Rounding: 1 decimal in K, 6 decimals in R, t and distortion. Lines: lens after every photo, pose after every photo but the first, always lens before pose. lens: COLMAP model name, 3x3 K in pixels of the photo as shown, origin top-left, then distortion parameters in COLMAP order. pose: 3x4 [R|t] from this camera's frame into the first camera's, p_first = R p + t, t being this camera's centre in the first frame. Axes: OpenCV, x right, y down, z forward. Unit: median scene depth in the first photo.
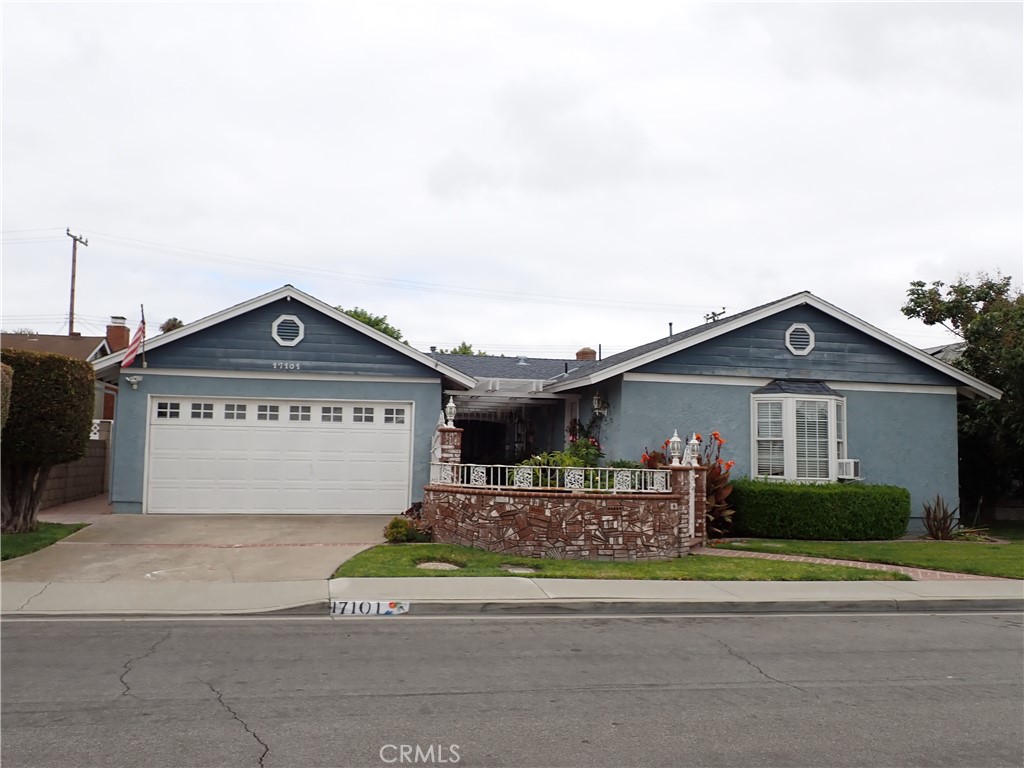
lens RADIAL K [[909.6, 0, 512.0], [0, 909.6, 384.0], [0, 0, 1]] dist [0.000400, 0.002106]
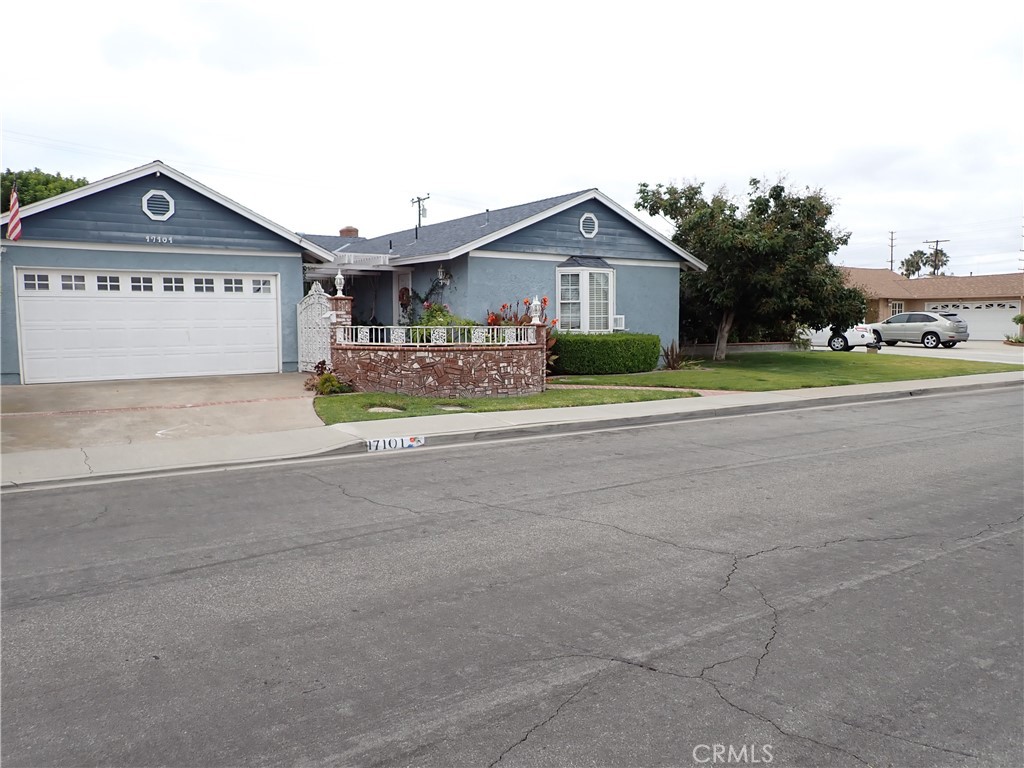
lens RADIAL K [[768.1, 0, 505.2], [0, 768.1, 381.7], [0, 0, 1]] dist [0.010019, -0.003267]
pose [[0.917105, -0.057054, 0.394543, -0.256698], [-0.007939, 0.986895, 0.161167, -0.004324], [-0.398568, -0.150939, 0.904633, 0.002475]]
